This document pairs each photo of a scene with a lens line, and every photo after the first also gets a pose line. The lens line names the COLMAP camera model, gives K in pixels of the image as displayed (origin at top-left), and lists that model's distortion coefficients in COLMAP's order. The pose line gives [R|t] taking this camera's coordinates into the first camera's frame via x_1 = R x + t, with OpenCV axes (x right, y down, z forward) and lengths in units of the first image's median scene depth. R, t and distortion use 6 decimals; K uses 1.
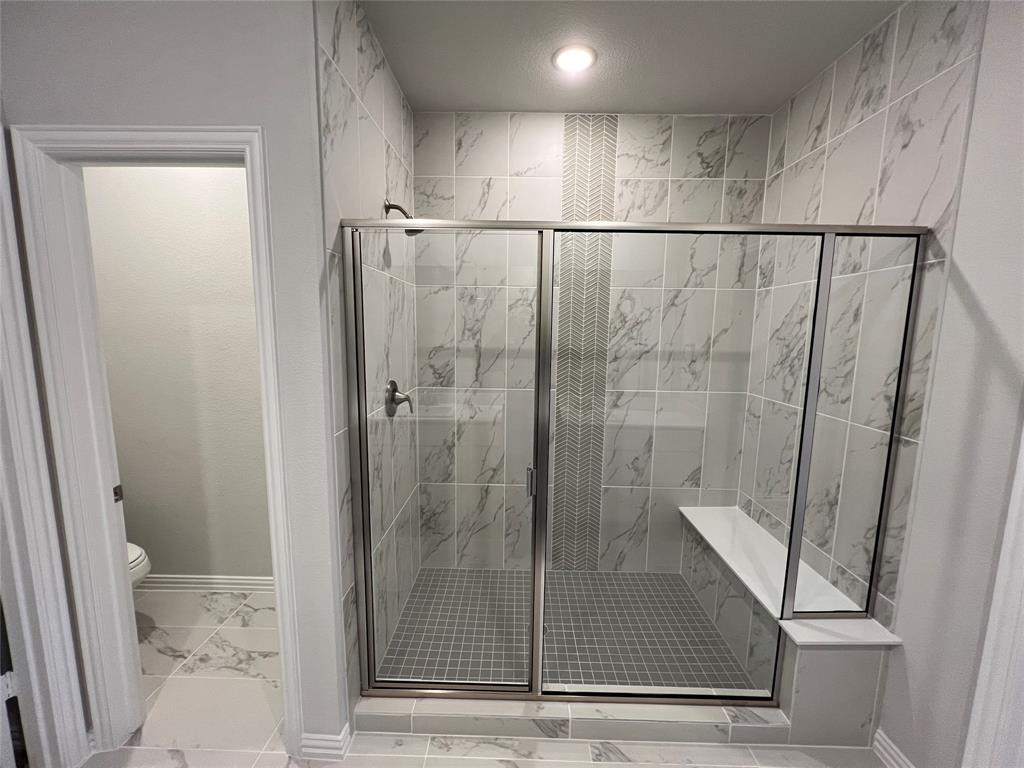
lens RADIAL K [[411.7, 0, 512.3], [0, 411.7, 382.5], [0, 0, 1]] dist [-0.001373, 0.000809]
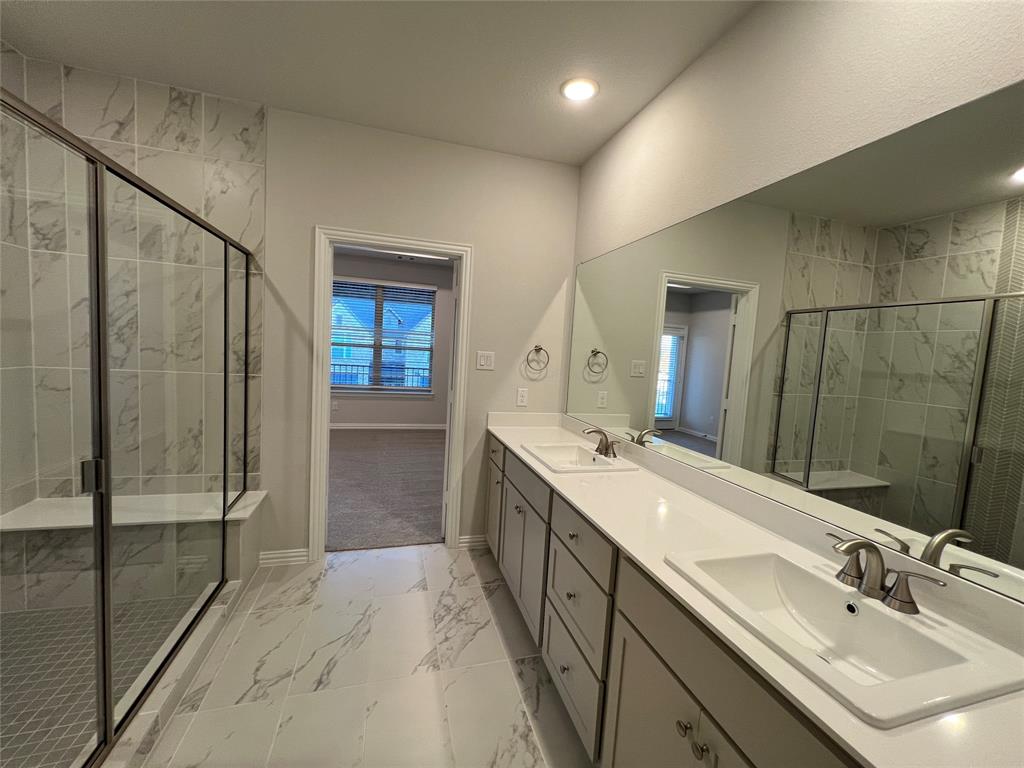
lens RADIAL K [[411.7, 0, 512.3], [0, 411.7, 382.5], [0, 0, 1]] dist [-0.001373, 0.000809]
pose [[-0.298228, -0.104237, 0.948786, -0.826536], [0.061165, 0.989889, 0.127978, 0.013159], [-0.952533, 0.096200, -0.288837, 0.405463]]
